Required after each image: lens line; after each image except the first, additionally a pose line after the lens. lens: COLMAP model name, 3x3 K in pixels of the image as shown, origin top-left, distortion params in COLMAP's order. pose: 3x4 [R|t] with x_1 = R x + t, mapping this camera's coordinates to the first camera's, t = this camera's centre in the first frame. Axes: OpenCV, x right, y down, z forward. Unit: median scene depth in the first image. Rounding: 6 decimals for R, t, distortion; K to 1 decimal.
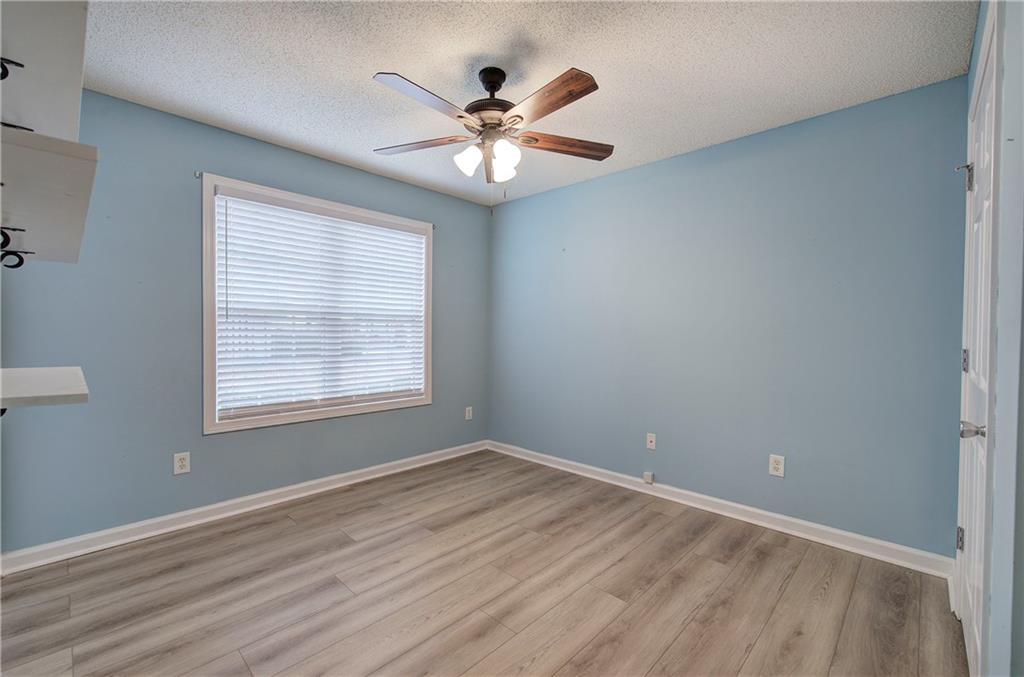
lens RADIAL K [[433.6, 0, 502.5], [0, 433.6, 336.3], [0, 0, 1]] dist [-0.003271, 0.001169]
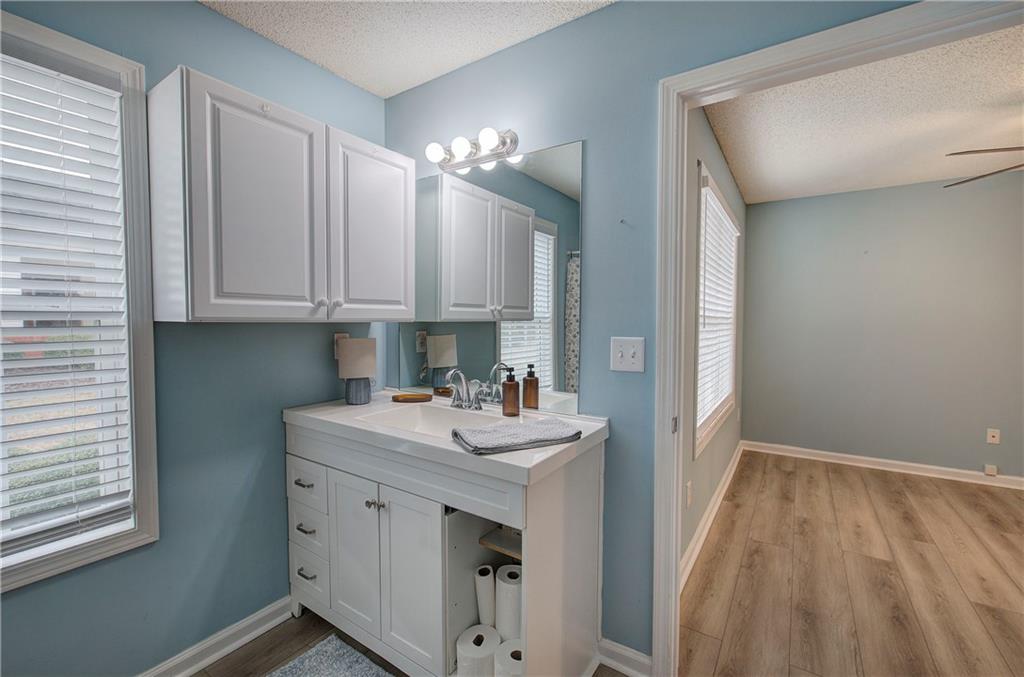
lens RADIAL K [[433.6, 0, 511.8], [0, 433.6, 334.4], [0, 0, 1]] dist [-0.003271, 0.001169]
pose [[0.984119, -0.011873, 0.177112, -1.037989], [0.008317, 0.999749, 0.020804, -0.042421], [-0.177315, -0.019001, 0.983971, 0.172049]]
